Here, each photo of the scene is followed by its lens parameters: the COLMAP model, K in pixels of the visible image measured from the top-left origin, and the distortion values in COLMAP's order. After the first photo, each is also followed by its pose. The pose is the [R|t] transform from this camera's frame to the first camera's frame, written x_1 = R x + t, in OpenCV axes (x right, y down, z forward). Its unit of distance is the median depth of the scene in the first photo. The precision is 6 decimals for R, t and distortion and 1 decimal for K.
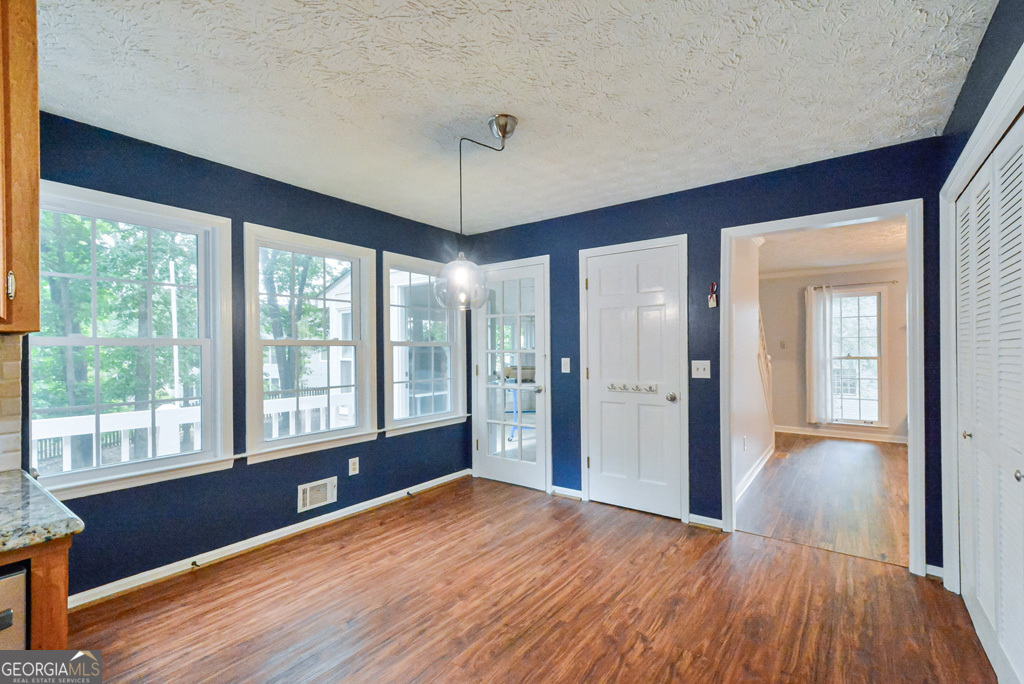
lens RADIAL K [[447.0, 0, 534.7], [0, 447.0, 355.4], [0, 0, 1]] dist [0.019497, -0.004753]
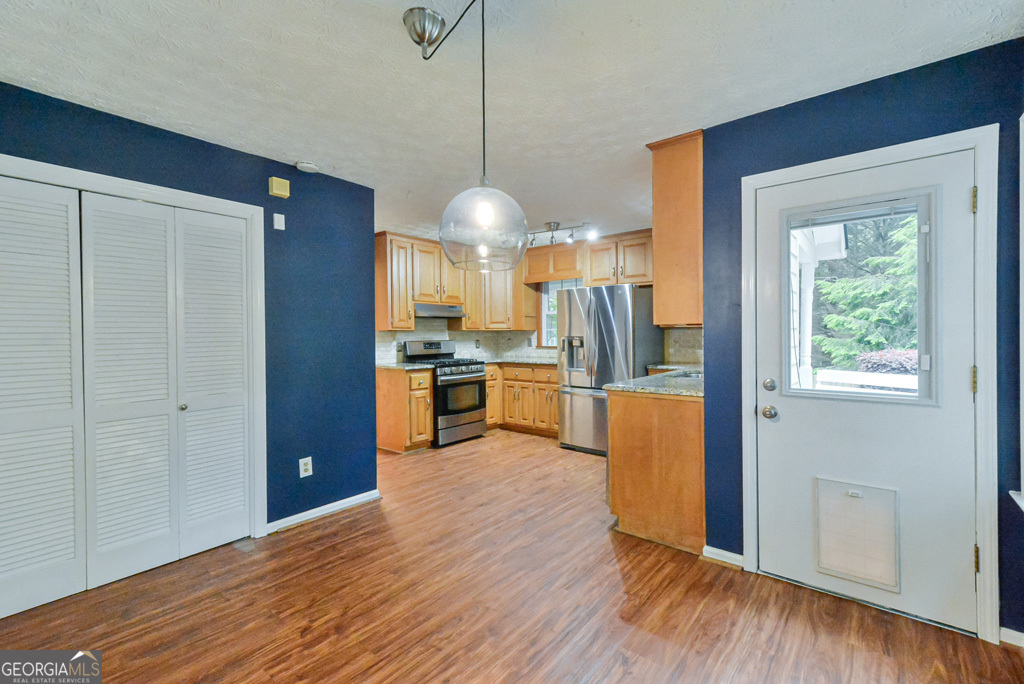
lens RADIAL K [[447.0, 0, 519.4], [0, 447.0, 341.5], [0, 0, 1]] dist [0.019497, -0.004753]
pose [[-0.997058, 0.011181, 0.075829, -0.216330], [0.013464, 0.999469, 0.029663, -0.016299], [-0.075457, 0.030597, -0.996680, 1.367985]]
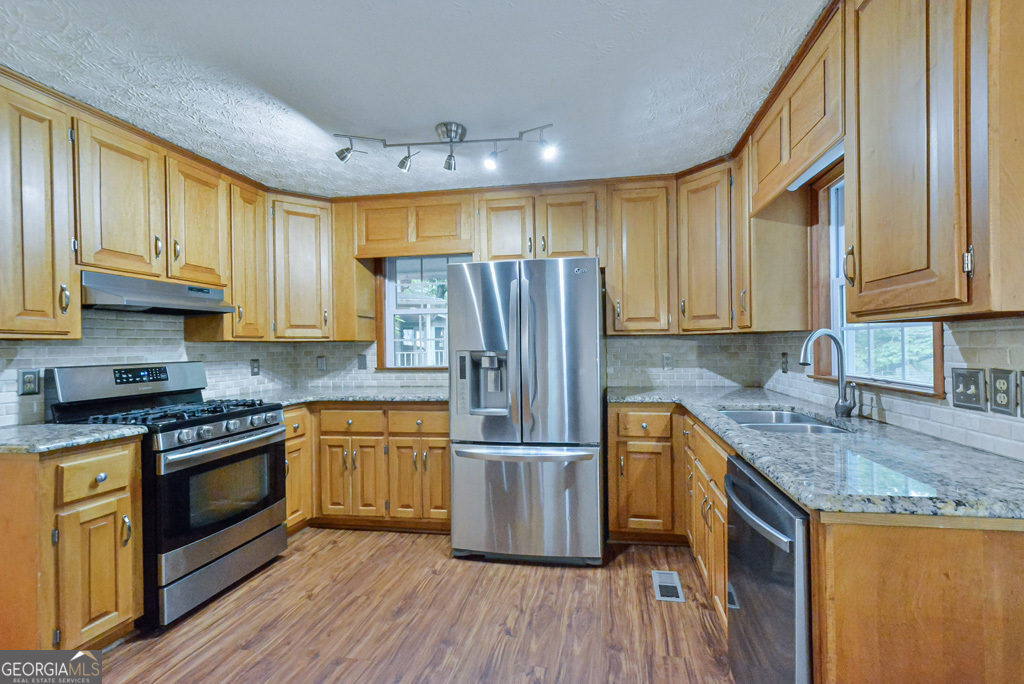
lens RADIAL K [[447.0, 0, 536.6], [0, 447.0, 345.5], [0, 0, 1]] dist [0.019497, -0.004753]
pose [[-0.902864, 0.018022, -0.429548, 0.004846], [0.013407, 0.999815, 0.013768, -0.003625], [0.429716, 0.006671, -0.902939, 0.539663]]
